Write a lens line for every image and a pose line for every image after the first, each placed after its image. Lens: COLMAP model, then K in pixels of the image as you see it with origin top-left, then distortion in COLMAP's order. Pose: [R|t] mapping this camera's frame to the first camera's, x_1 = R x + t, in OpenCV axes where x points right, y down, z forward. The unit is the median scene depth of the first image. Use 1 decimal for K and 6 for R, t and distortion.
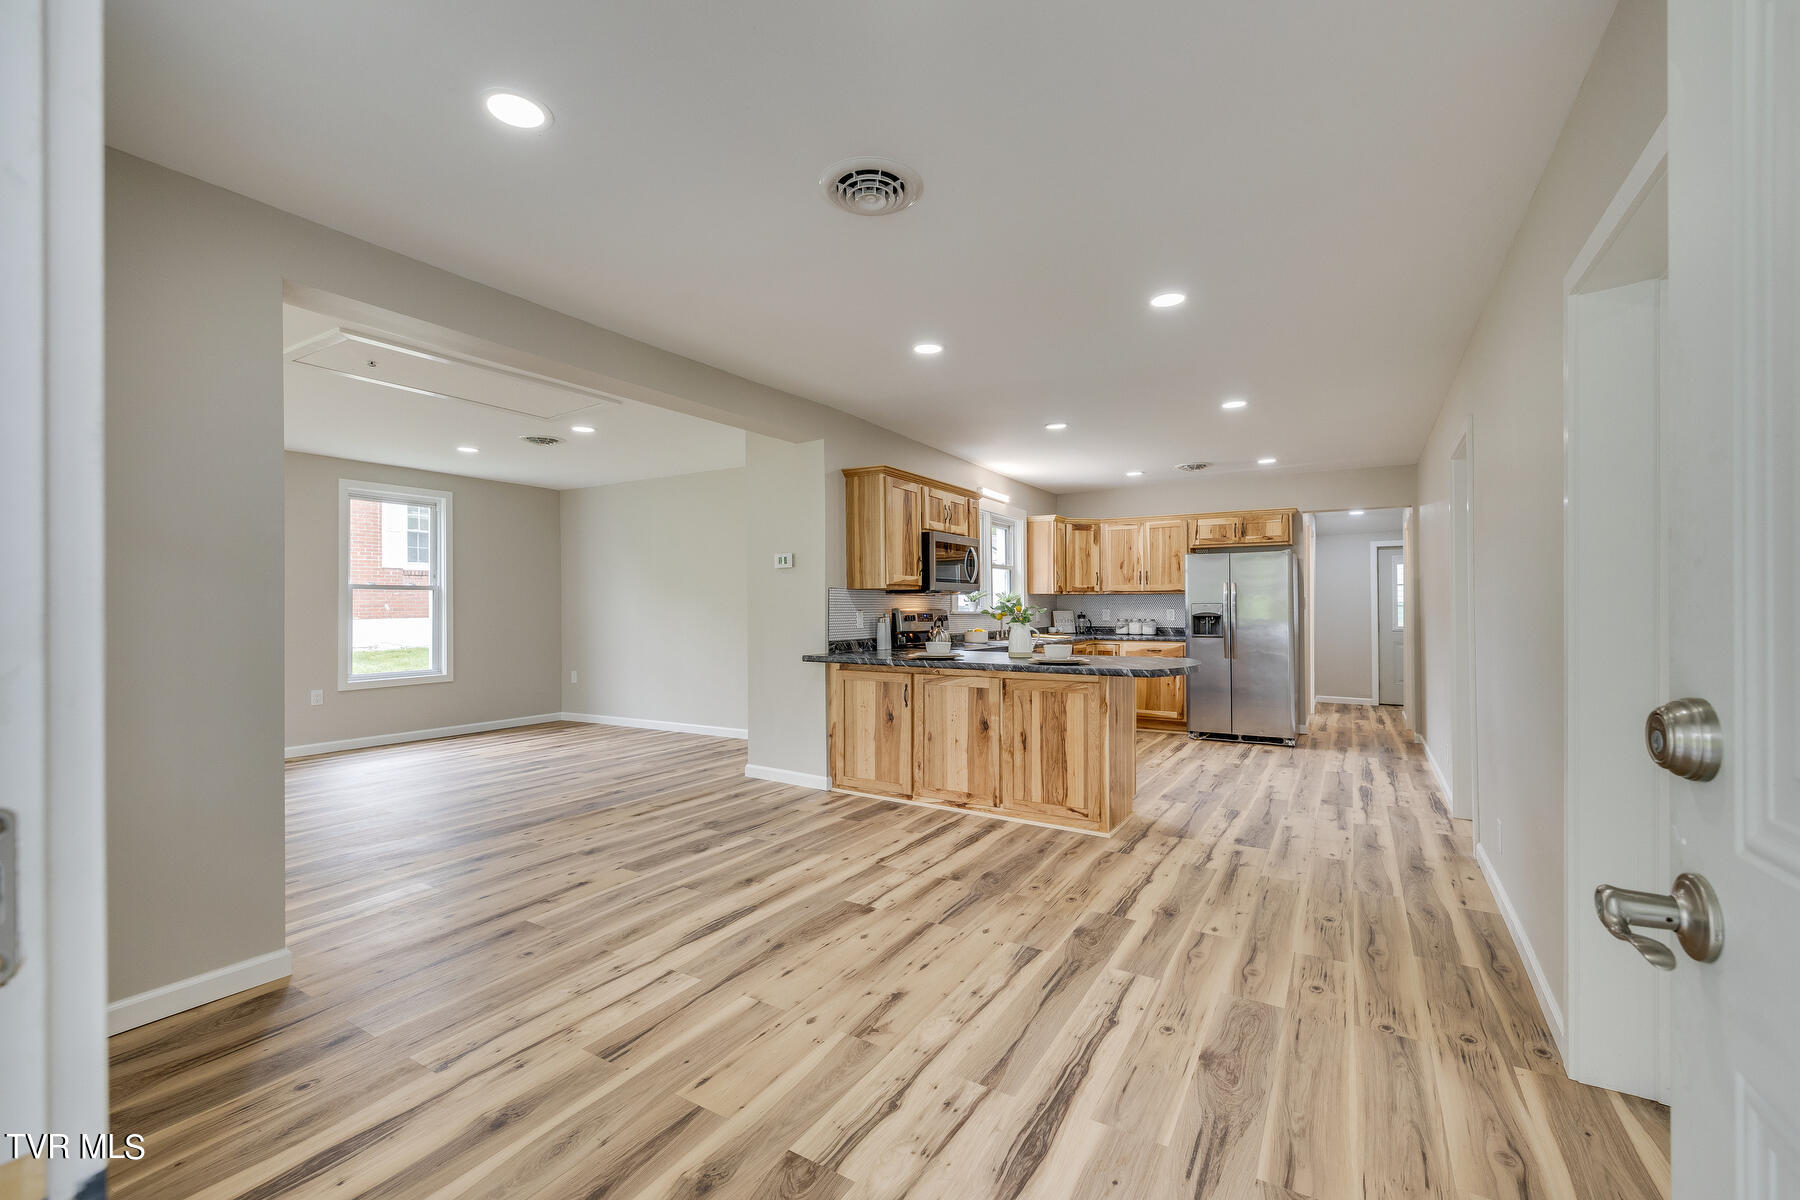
lens RADIAL K [[764.0, 0, 898.0], [0, 764.0, 612.1], [0, 0, 1]] dist [-0.000649, 0.000038]
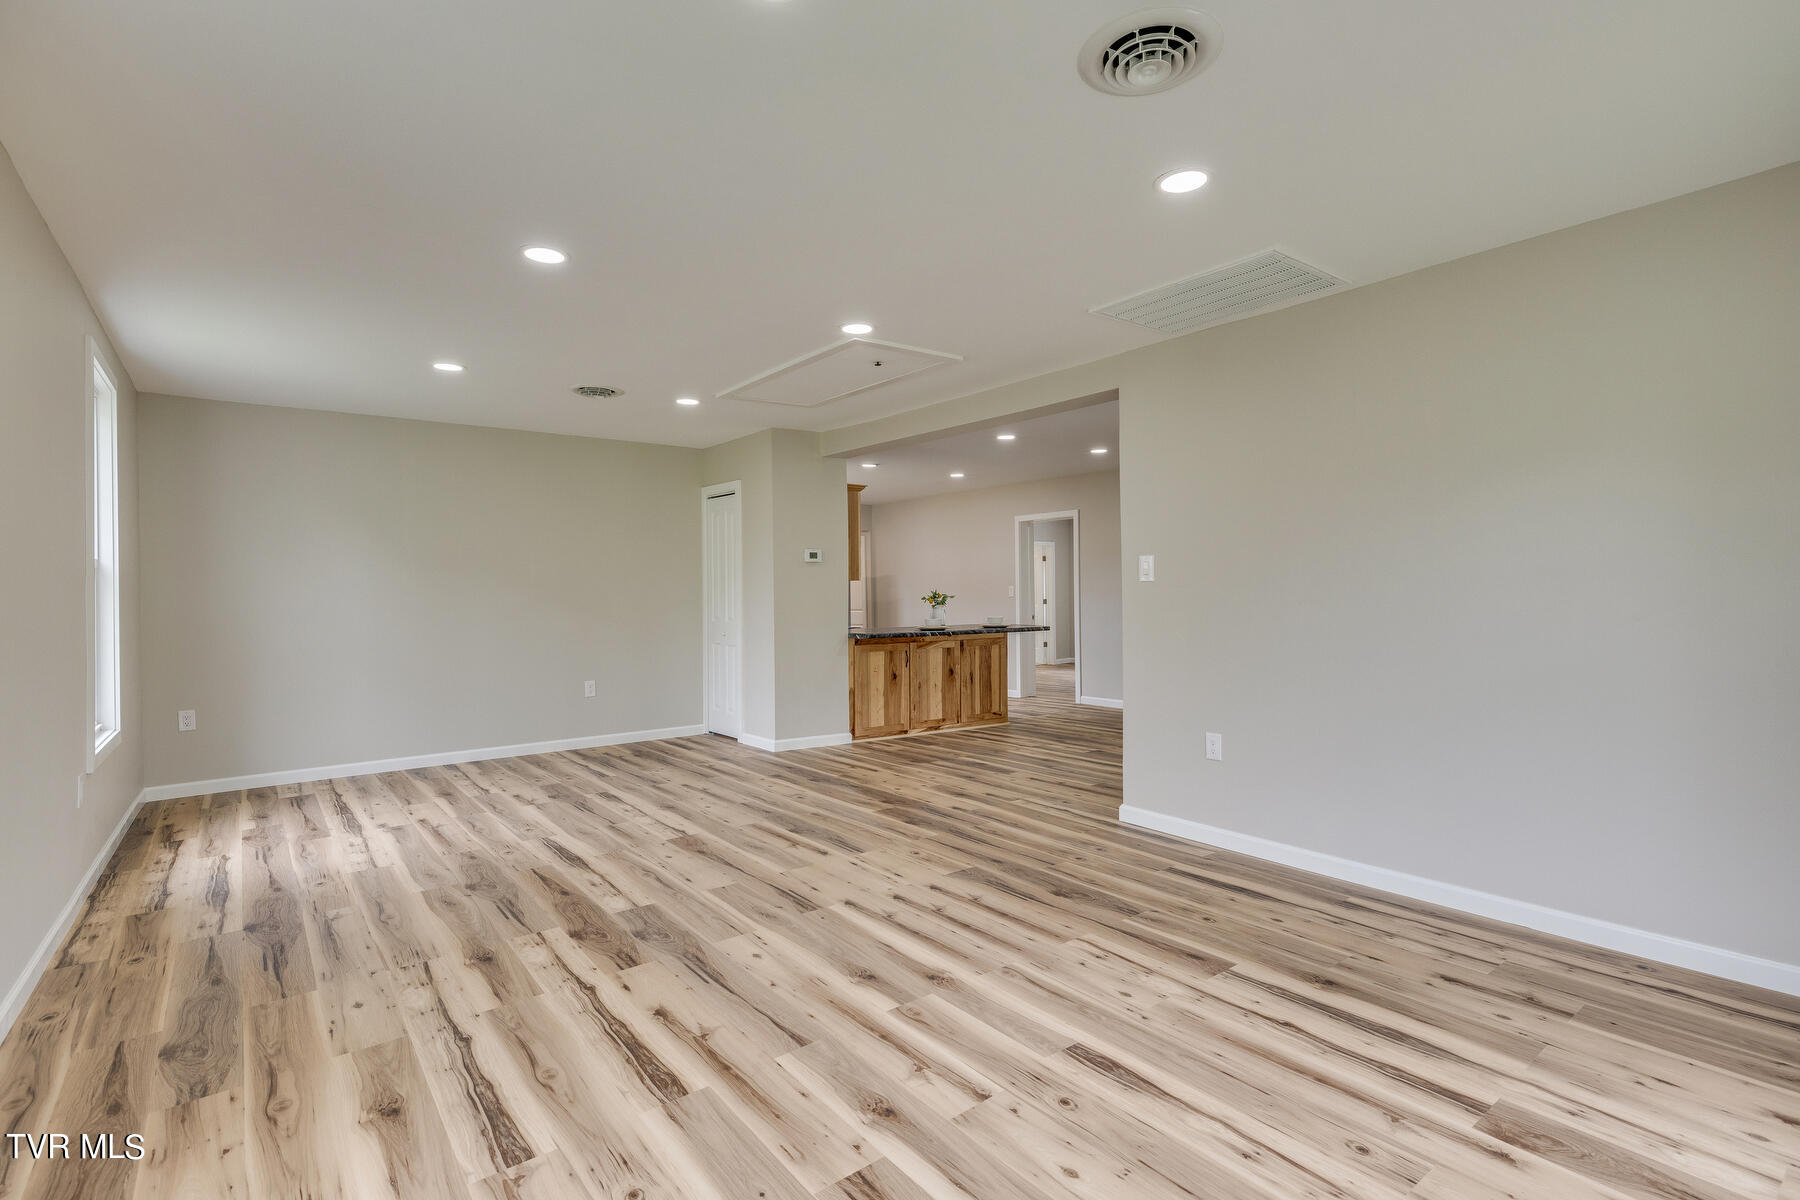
lens RADIAL K [[834.0, 0, 899.9], [0, 834.0, 590.1], [0, 0, 1]] dist [0.002946, 0.000101]
pose [[0.357501, -0.009162, 0.933868, -1.441623], [-0.001305, 0.999946, 0.010310, -0.032022], [-0.933912, -0.004904, 0.357469, 0.483888]]
